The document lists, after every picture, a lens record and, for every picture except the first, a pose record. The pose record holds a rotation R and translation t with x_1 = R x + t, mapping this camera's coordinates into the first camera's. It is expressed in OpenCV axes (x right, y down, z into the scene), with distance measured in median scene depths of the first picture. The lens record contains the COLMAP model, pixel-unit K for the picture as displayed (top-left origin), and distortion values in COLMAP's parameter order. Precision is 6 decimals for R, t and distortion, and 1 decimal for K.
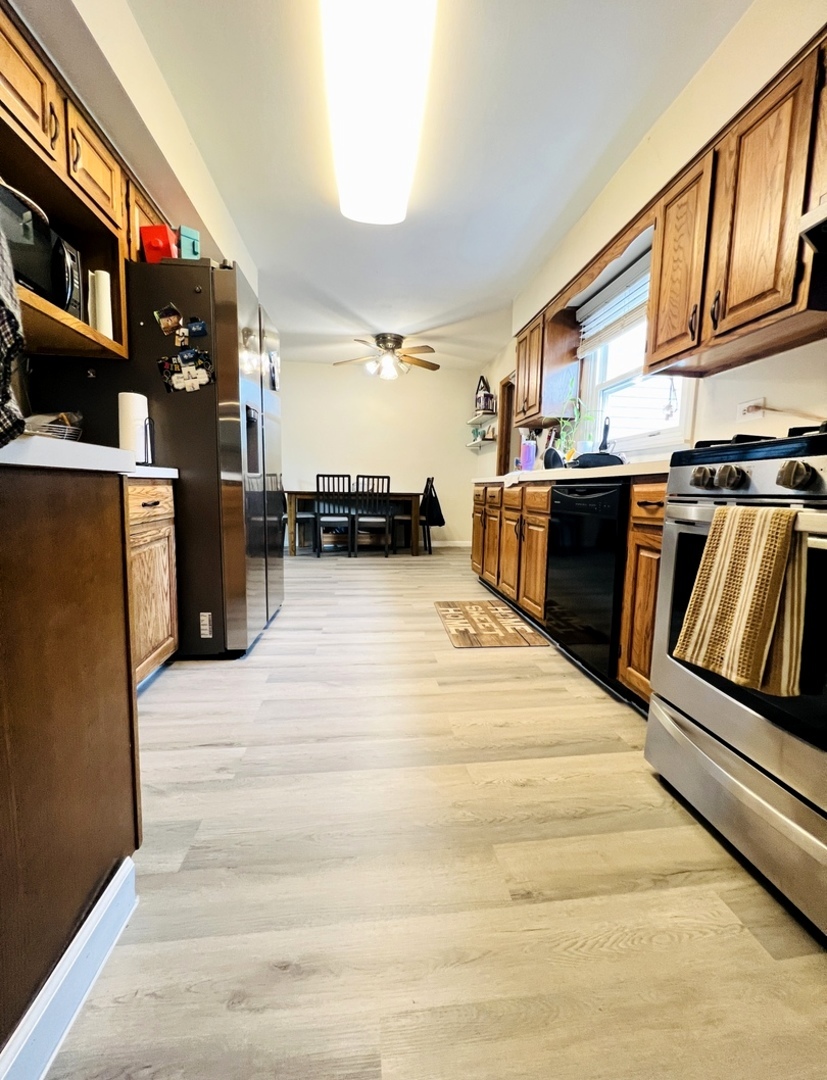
lens RADIAL K [[442.2, 0, 413.5], [0, 442.2, 540.0], [0, 0, 1]] dist [0.000180, 0.000010]
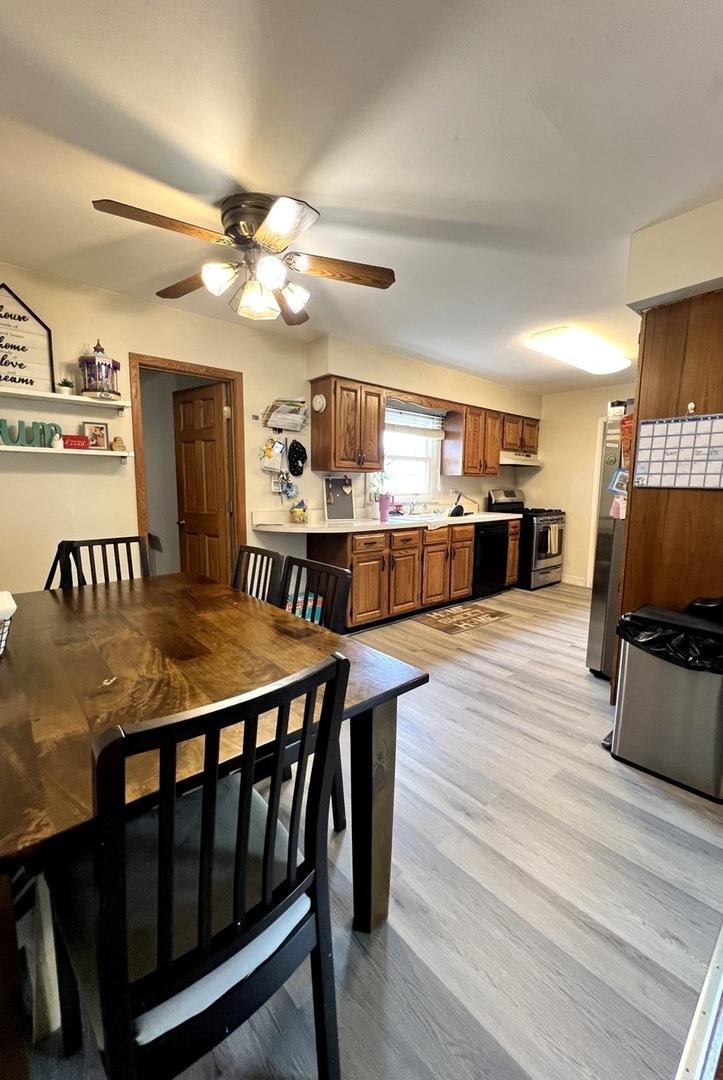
lens RADIAL K [[432.6, 0, 361.5], [0, 432.6, 540.0], [0, 0, 1]] dist [-0.000737, -0.000067]
pose [[-0.565339, -0.129079, 0.814696, -0.880389], [0.074584, 0.975635, 0.206333, -0.436679], [-0.821480, 0.177411, -0.541938, 2.180058]]
